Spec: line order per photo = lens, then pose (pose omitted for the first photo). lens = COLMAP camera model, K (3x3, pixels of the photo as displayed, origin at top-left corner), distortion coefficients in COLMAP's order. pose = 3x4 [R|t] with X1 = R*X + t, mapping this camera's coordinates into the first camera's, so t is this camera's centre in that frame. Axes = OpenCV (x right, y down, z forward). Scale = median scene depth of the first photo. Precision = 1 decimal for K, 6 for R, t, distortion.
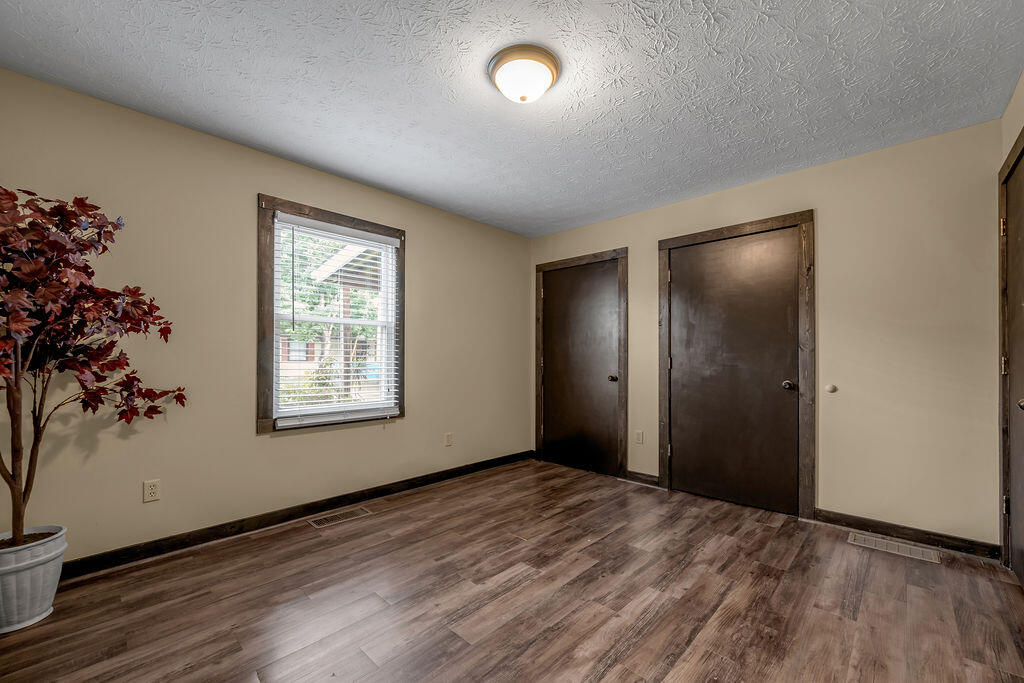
lens RADIAL K [[420.0, 0, 510.7], [0, 420.0, 357.5], [0, 0, 1]] dist [-0.002216, -0.000054]
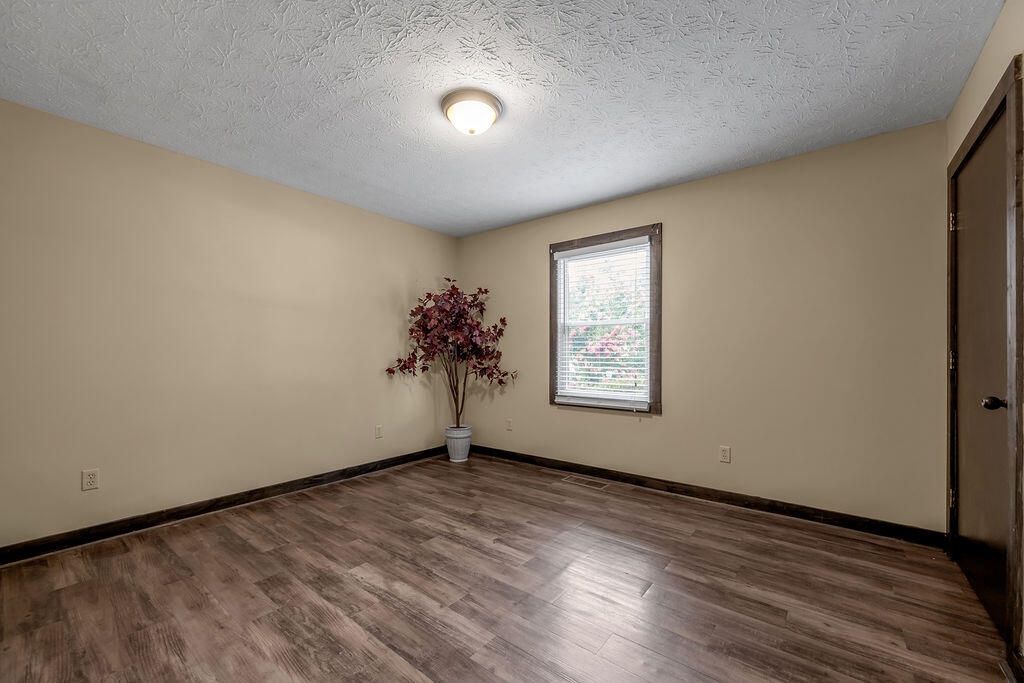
lens RADIAL K [[413.3, 0, 510.2], [0, 413.3, 353.8], [0, 0, 1]] dist [-0.002138, -0.000122]
pose [[0.077647, -0.001886, -0.996979, 0.894621], [0.002736, 0.999995, -0.001678, 0.002160], [0.996977, -0.002598, 0.077652, 0.767365]]
